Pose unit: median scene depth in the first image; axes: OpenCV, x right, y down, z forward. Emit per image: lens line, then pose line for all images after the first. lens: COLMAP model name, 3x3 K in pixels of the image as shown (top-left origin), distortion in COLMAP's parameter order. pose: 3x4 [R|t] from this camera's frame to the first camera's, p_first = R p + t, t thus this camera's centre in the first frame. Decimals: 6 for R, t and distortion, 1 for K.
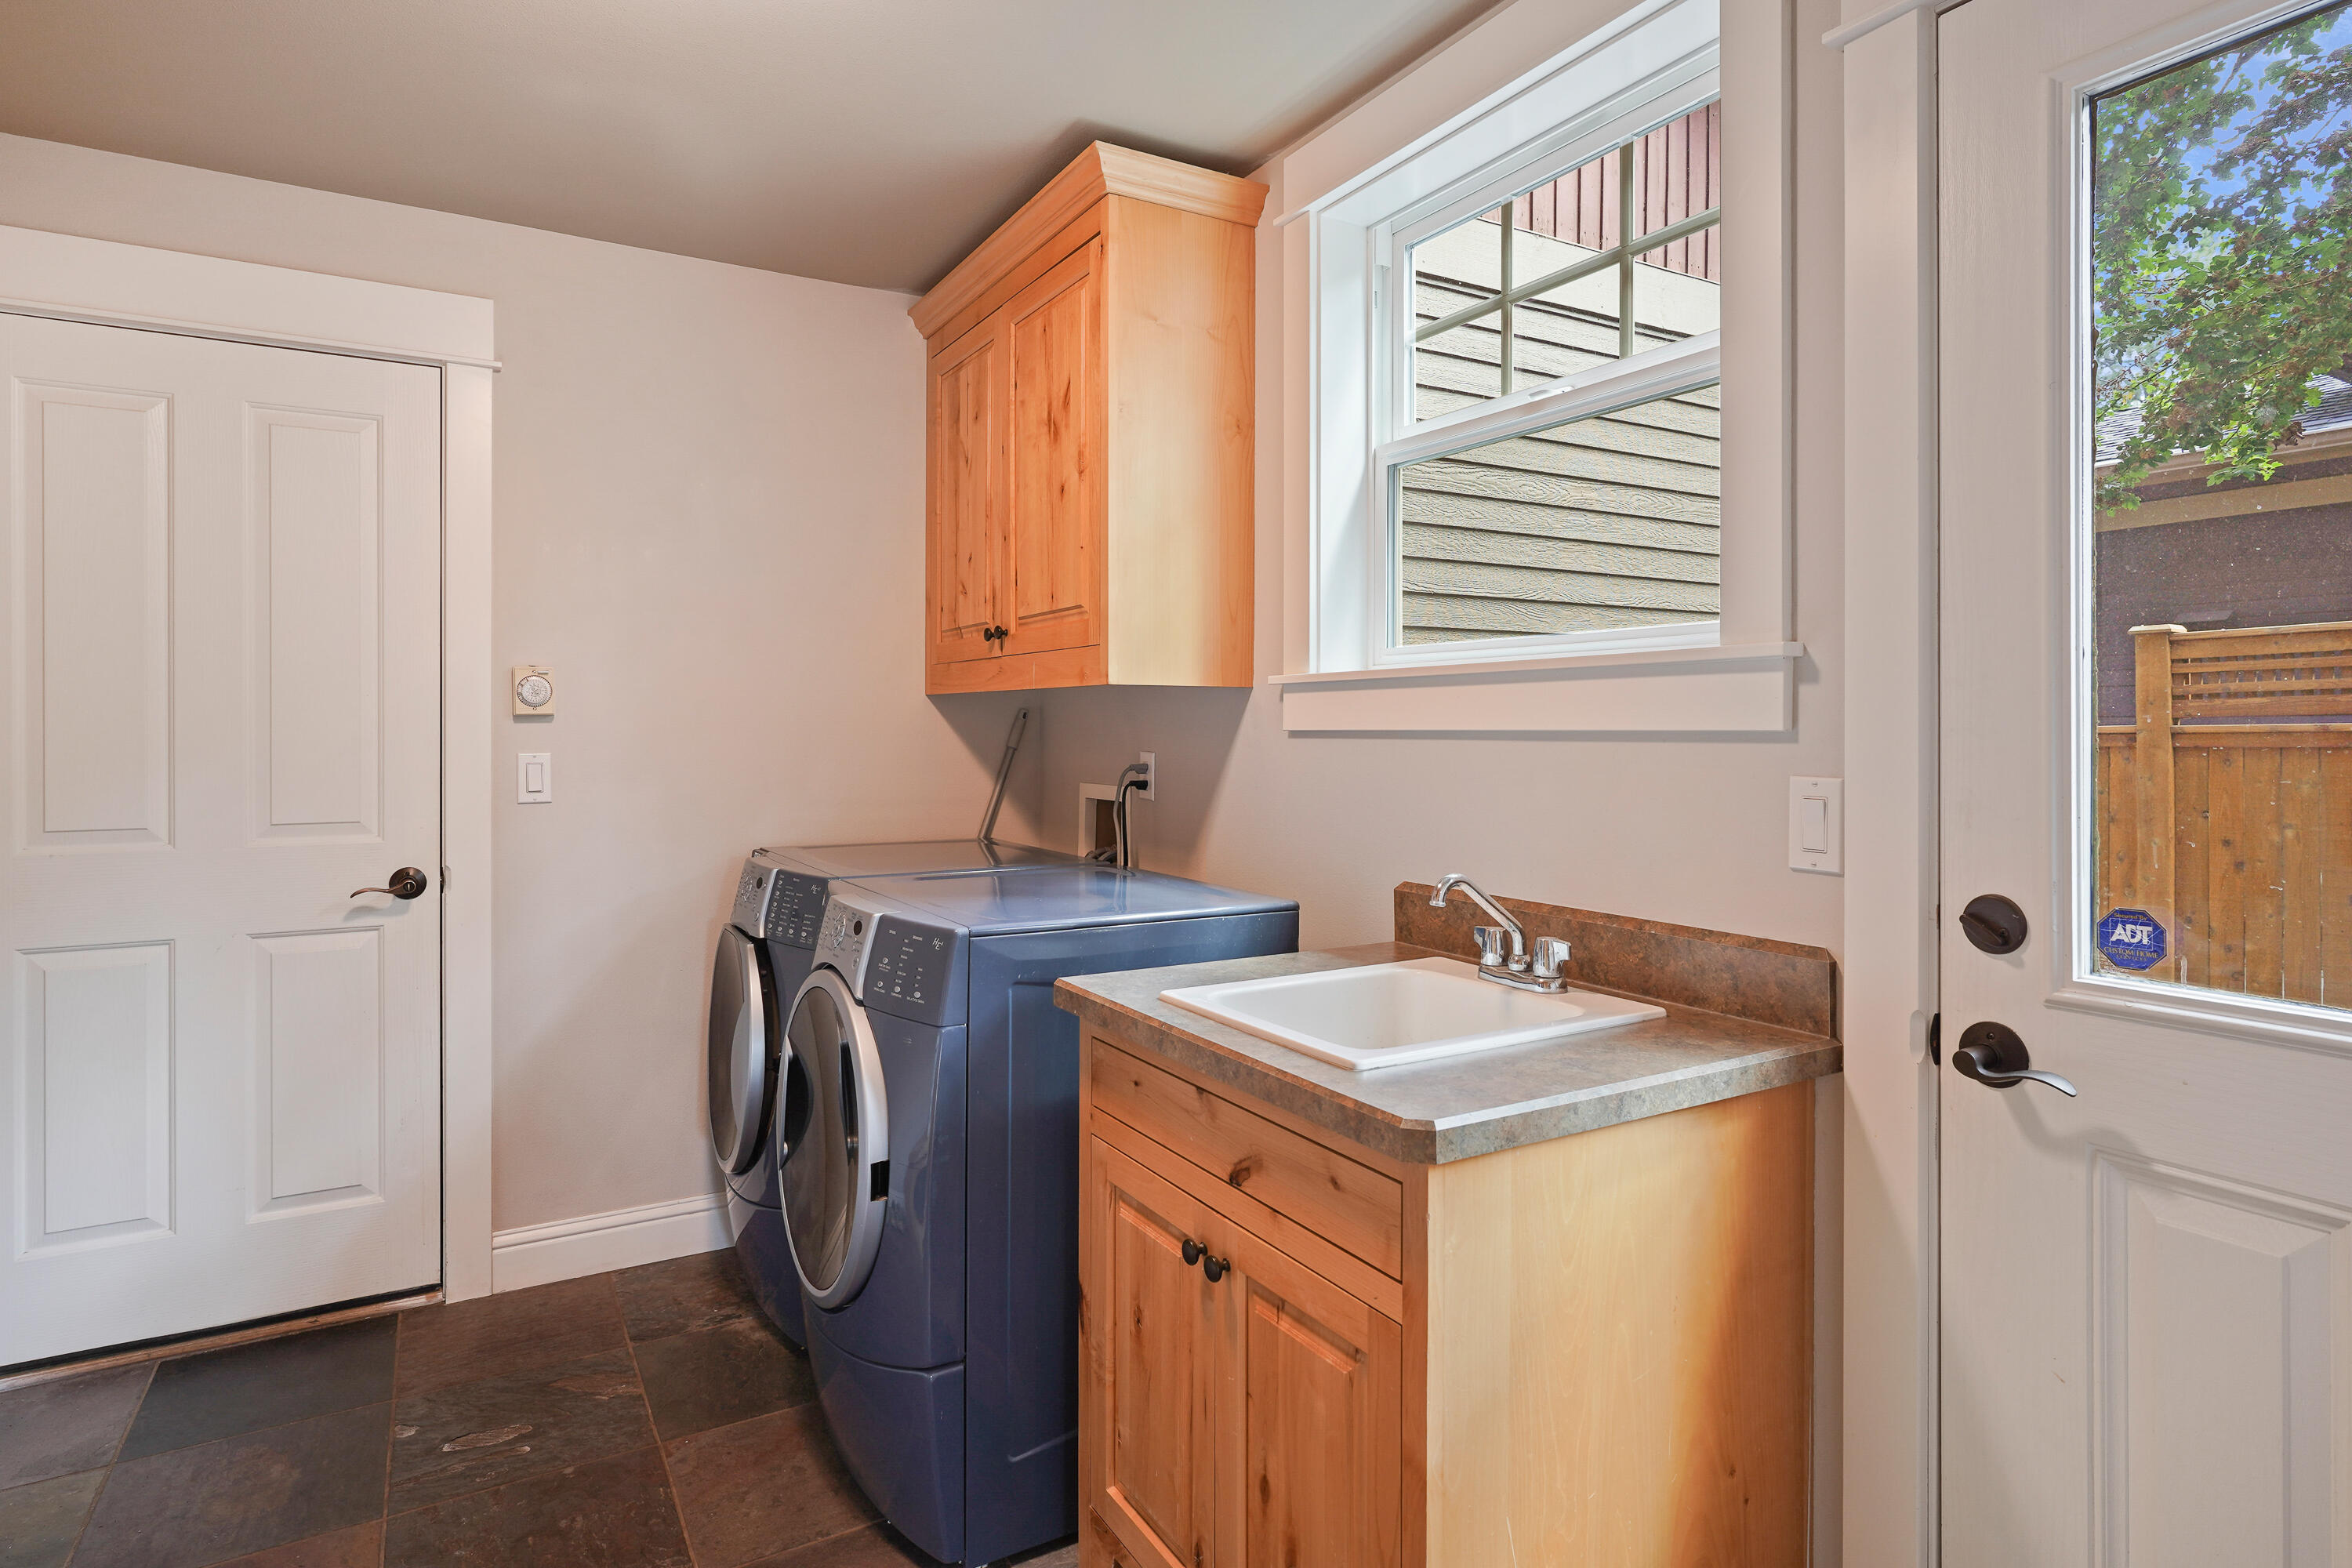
lens RADIAL K [[1264.4, 0, 1178.0], [0, 1264.4, 730.4], [0, 0, 1]] dist [-0.001405, 0.000068]
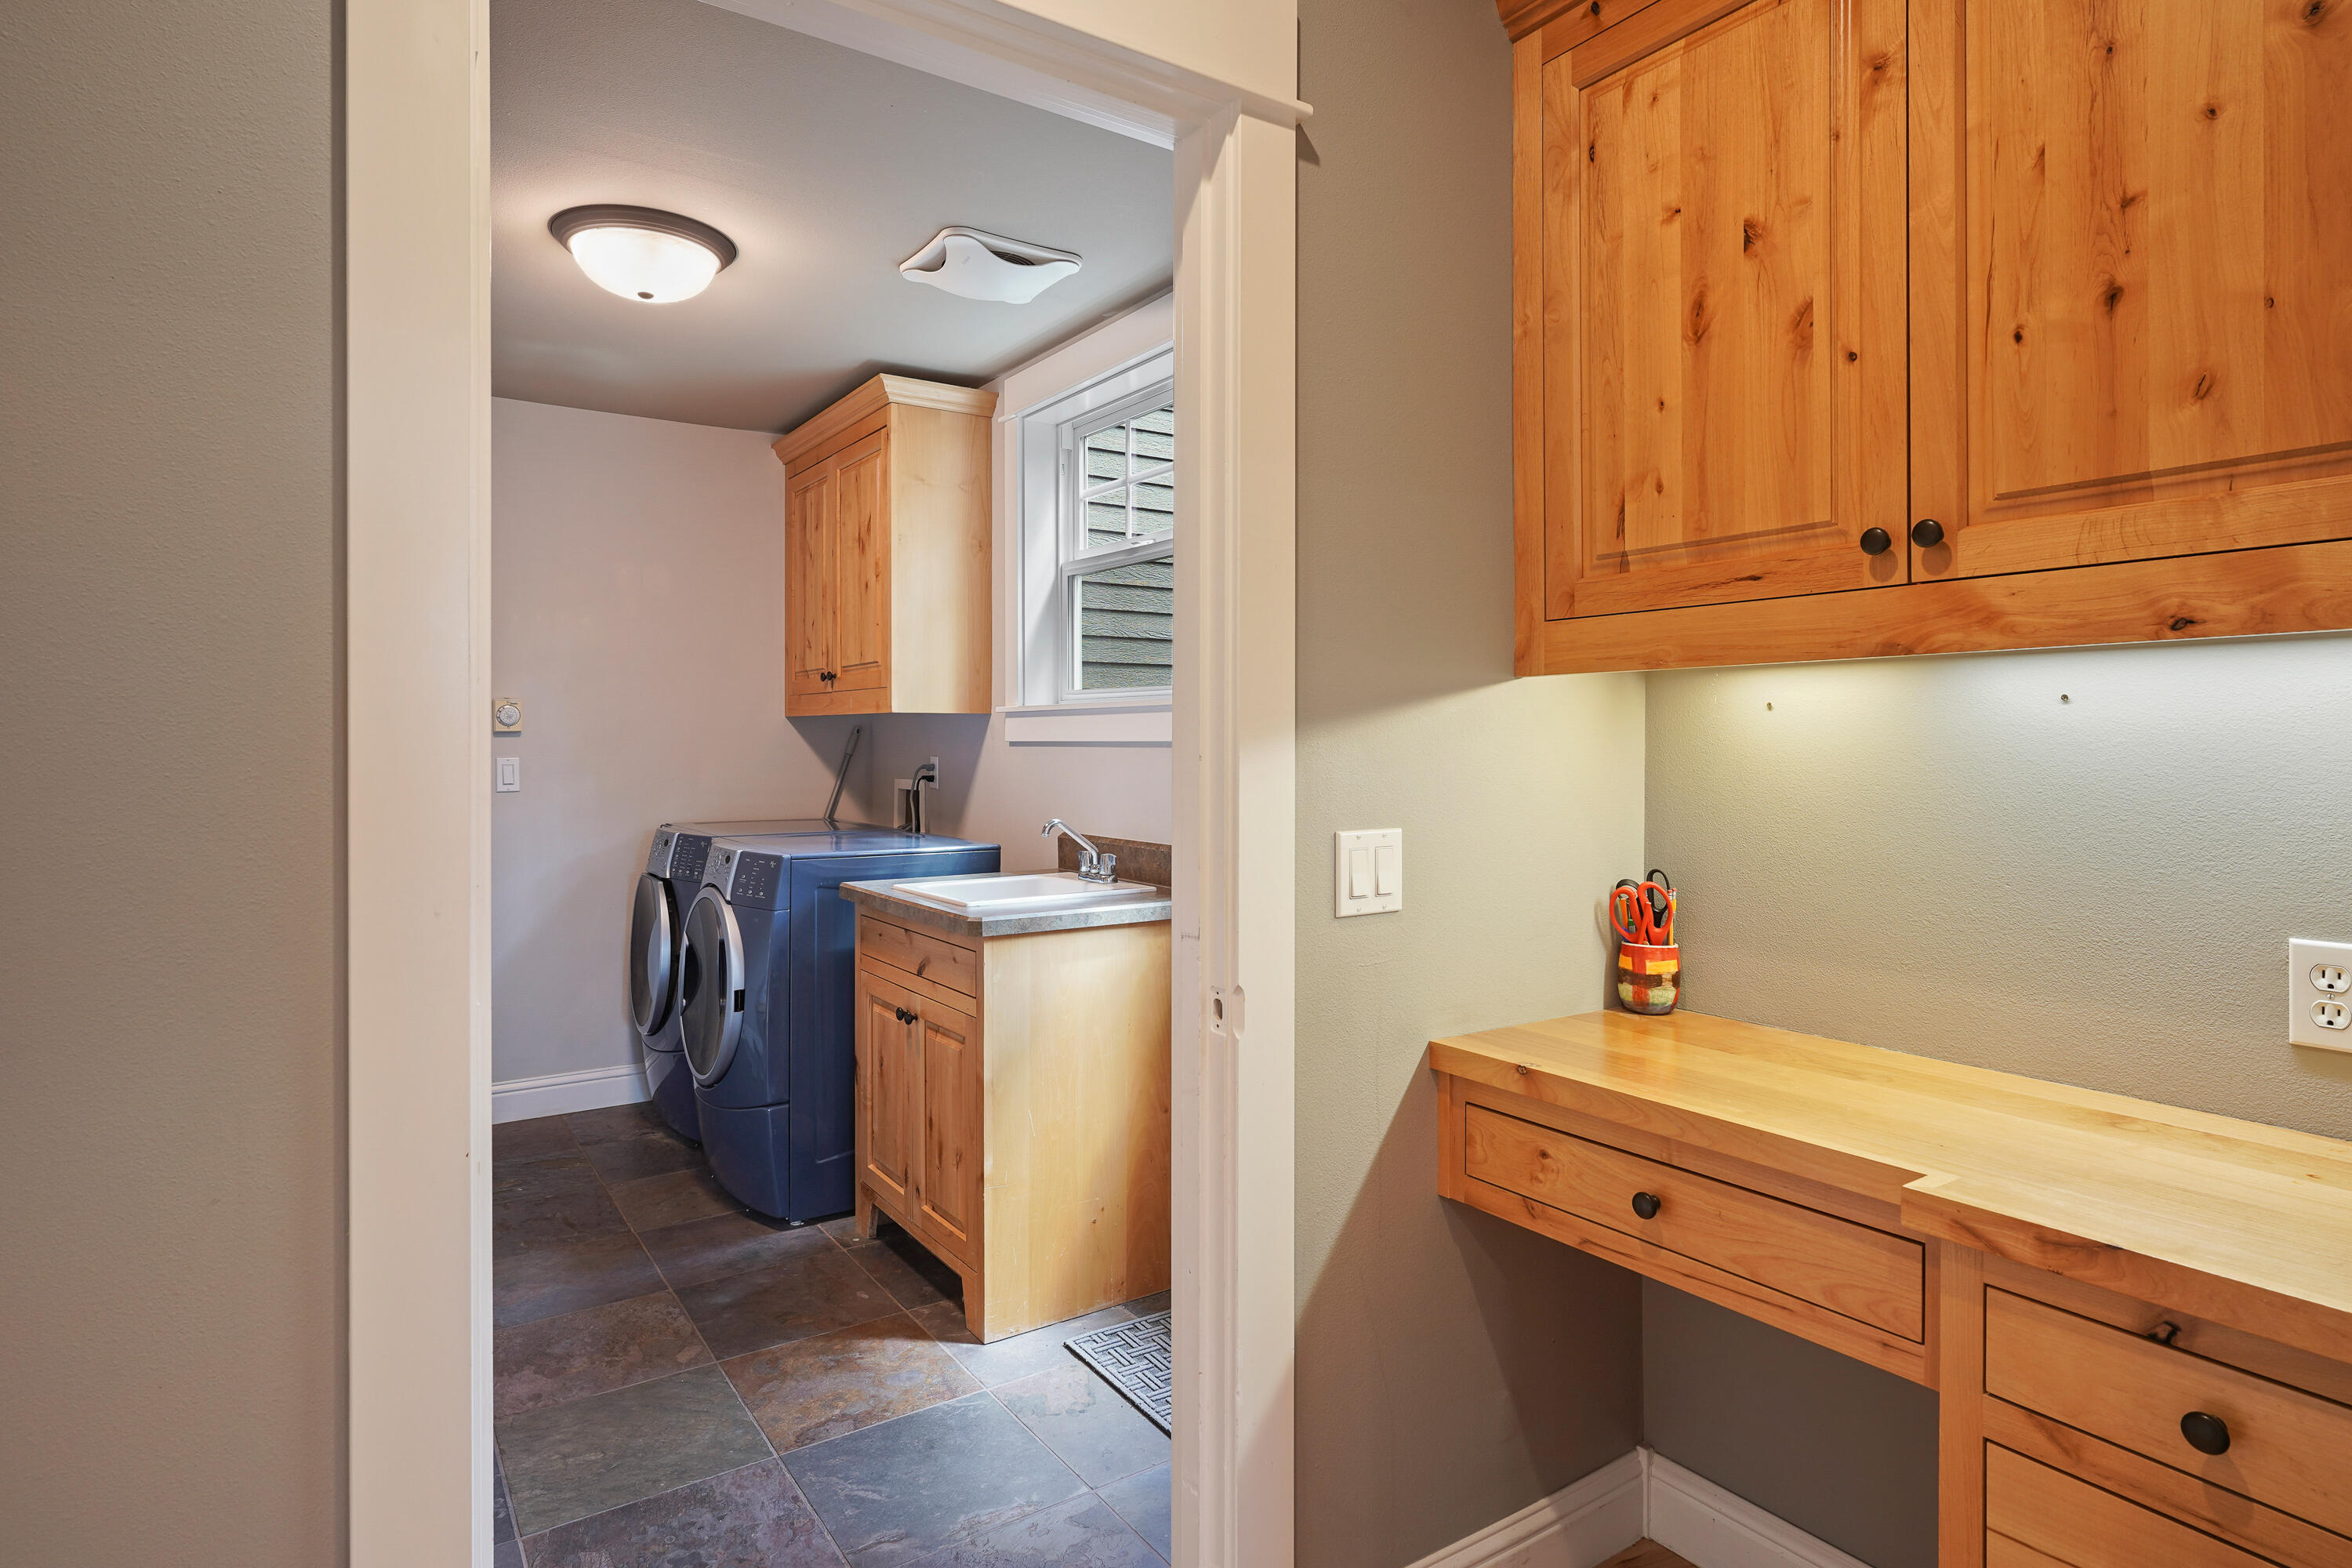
lens RADIAL K [[1266.0, 0, 1172.4], [0, 1266.0, 748.6], [0, 0, 1]] dist [-0.000334, 0.000008]
pose [[0.997809, -0.001696, 0.066144, 0.179766], [0.001315, 0.999982, 0.005798, -0.000091], [-0.066153, -0.005698, 0.997793, -0.572078]]
